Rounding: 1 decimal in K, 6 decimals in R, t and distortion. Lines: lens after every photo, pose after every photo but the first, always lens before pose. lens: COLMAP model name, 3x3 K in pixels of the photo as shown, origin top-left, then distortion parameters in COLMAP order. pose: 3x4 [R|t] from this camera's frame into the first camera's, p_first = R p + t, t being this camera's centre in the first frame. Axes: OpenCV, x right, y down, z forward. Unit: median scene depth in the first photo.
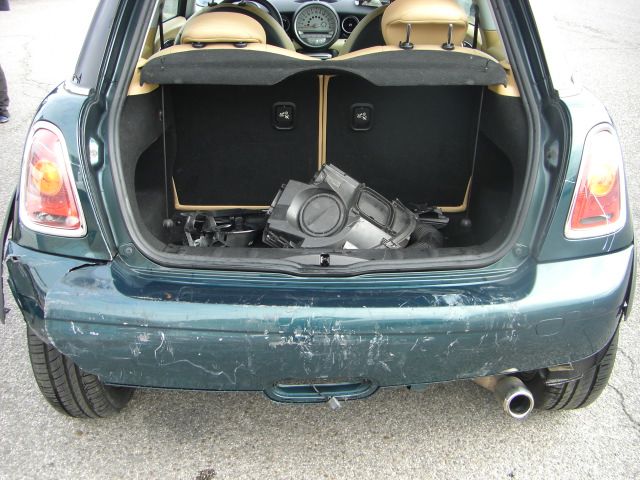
lens RADIAL K [[718.5, 0, 314.3], [0, 718.5, 234.6], [0, 0, 1]] dist [-0.137708, 0.000000]
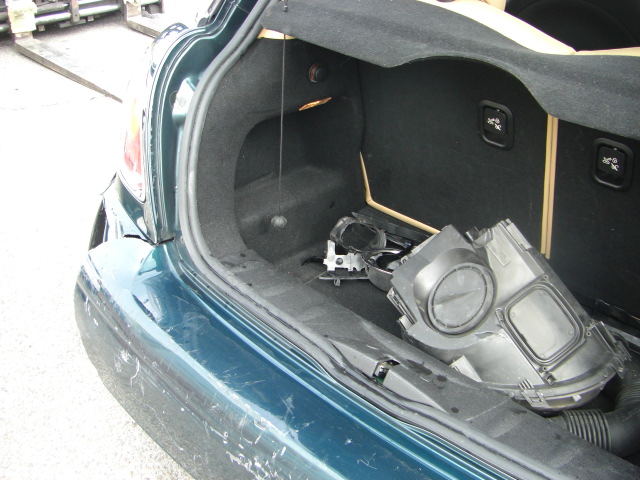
lens RADIAL K [[718.5, 0, 321.6], [0, 718.5, 241.1], [0, 0, 1]] dist [-0.137708, 0.000000]
pose [[0.731404, 0.363669, -0.576882, 0.262584], [-0.312483, 0.930628, 0.190488, -0.153576], [0.606138, 0.040942, 0.794305, 0.454322]]
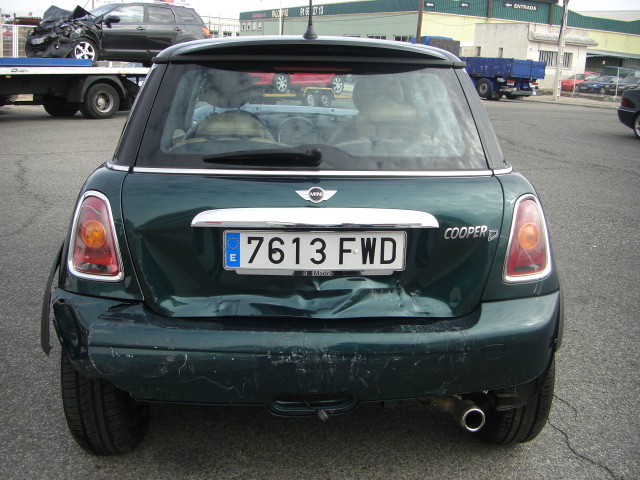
lens RADIAL K [[718.5, 0, 318.5], [0, 718.5, 241.3], [0, 0, 1]] dist [-0.137708, 0.000000]
pose [[0.998935, 0.001101, 0.046135, -0.033034], [0.006753, 0.985465, -0.169745, 0.134703], [-0.045652, 0.169875, 0.984408, -0.237467]]
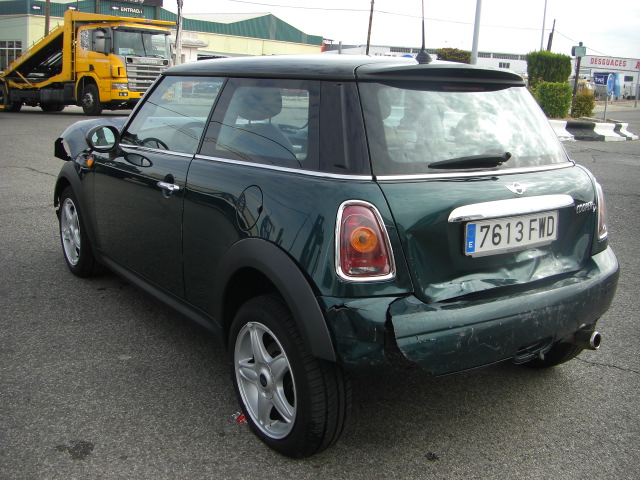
lens RADIAL K [[718.5, 0, 324.9], [0, 718.5, 243.8], [0, 0, 1]] dist [-0.137708, 0.000000]
pose [[0.817998, -0.116204, 0.563361, -1.113363], [0.211518, 0.971529, -0.106727, 0.052897], [-0.534919, 0.206464, 0.819289, -0.086908]]
